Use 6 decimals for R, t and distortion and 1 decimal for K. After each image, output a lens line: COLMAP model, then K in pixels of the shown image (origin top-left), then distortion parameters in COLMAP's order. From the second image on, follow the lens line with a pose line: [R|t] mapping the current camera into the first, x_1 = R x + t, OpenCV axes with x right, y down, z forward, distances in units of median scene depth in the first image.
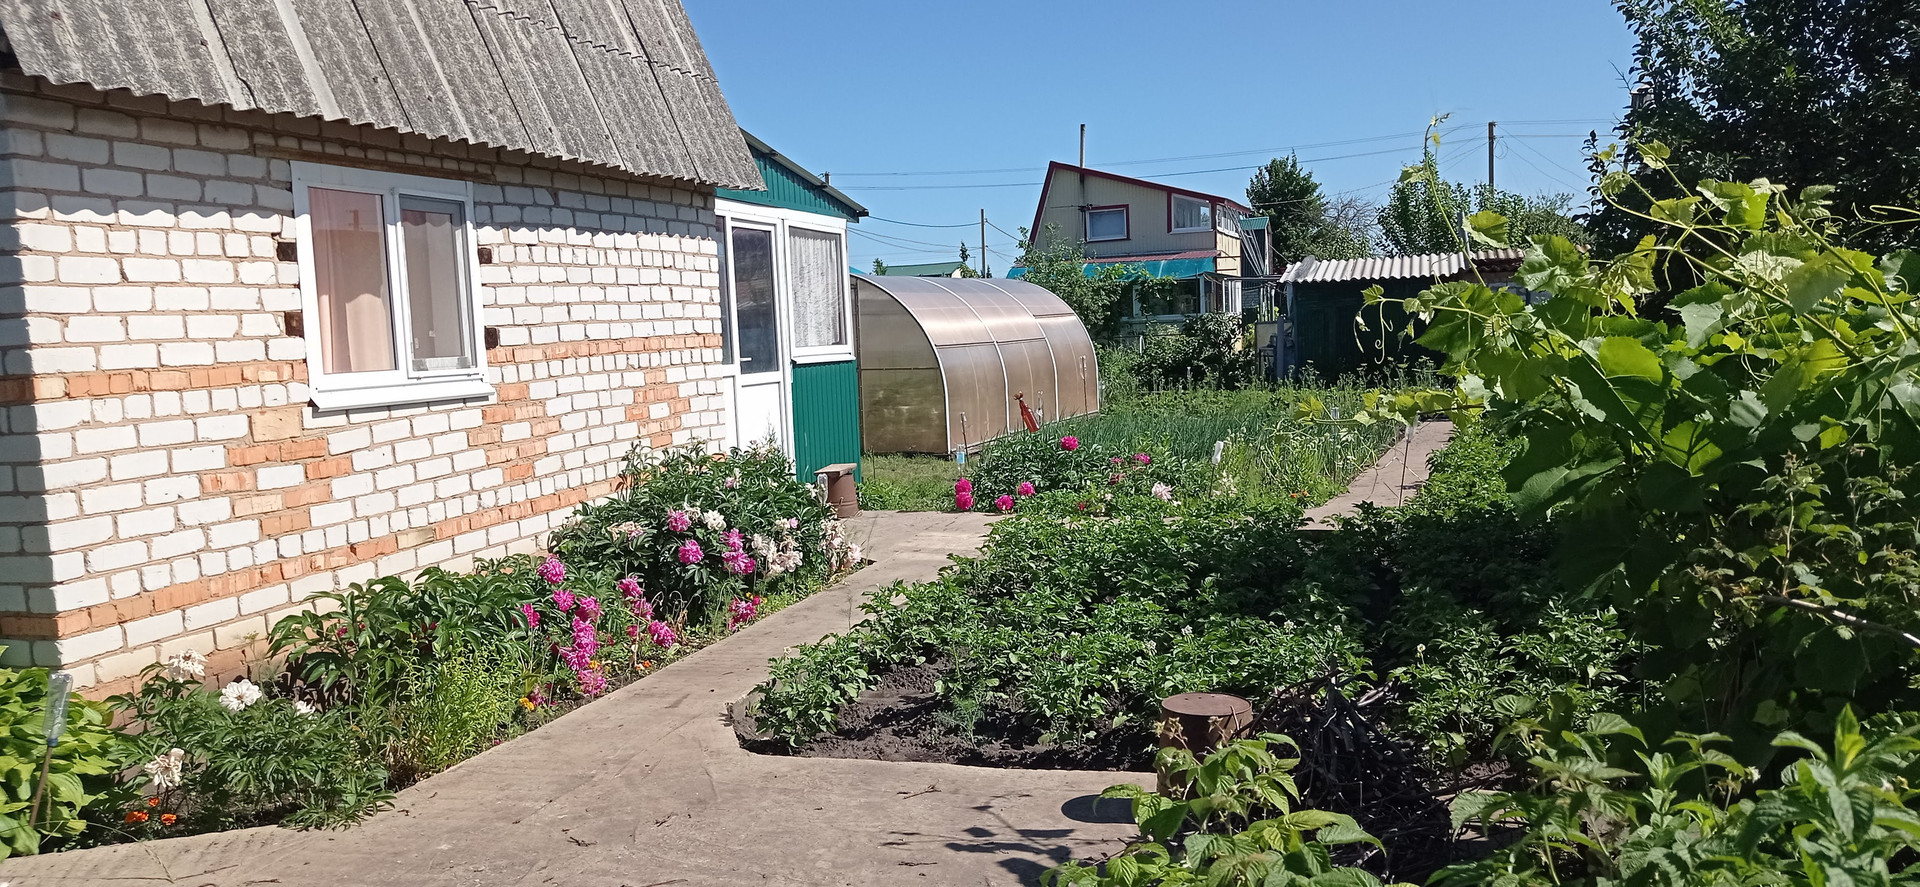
lens RADIAL K [[1402.1, 0, 969.3], [0, 1402.1, 442.3], [0, 0, 1]] dist [0.023814, -0.067771]
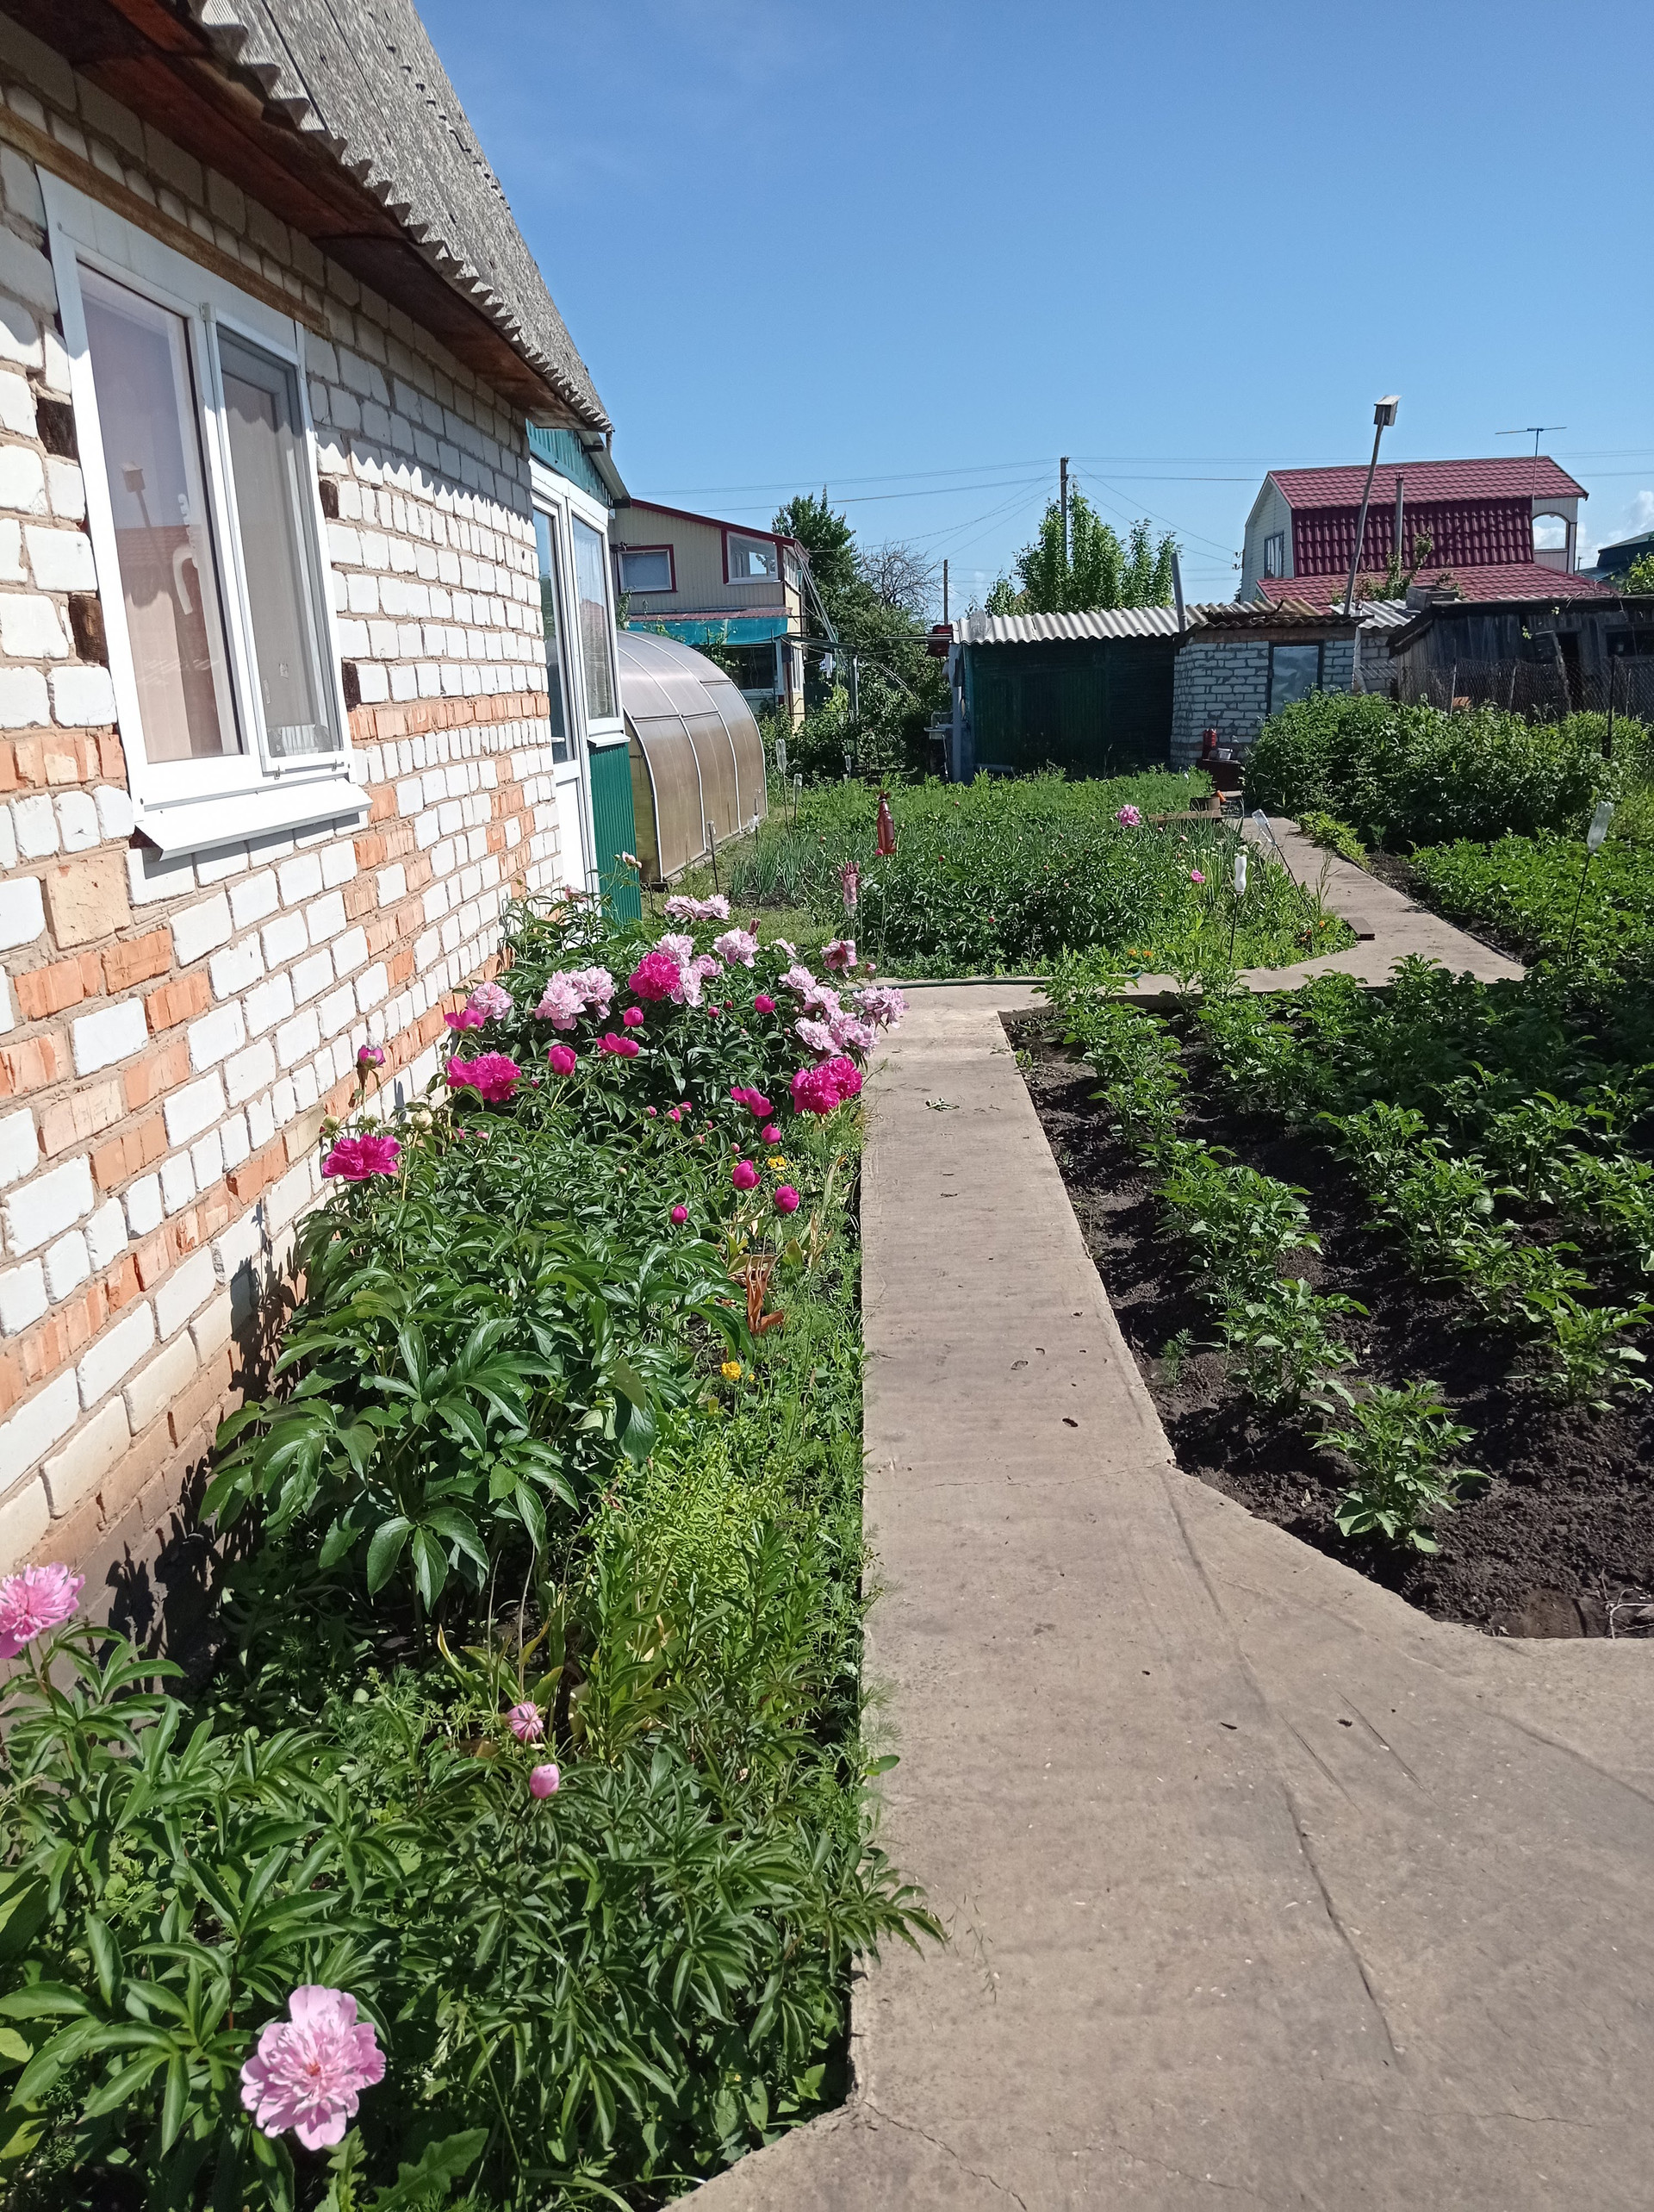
lens RADIAL K [[1634.3, 0, 827.7], [0, 1634.3, 1109.2], [0, 0, 1]] dist [-0.011319, -0.004402]
pose [[0.965552, -0.063466, 0.252354, -0.405000], [0.023161, 0.986912, 0.159586, -0.021667], [-0.259179, -0.148243, 0.954385, 0.506340]]
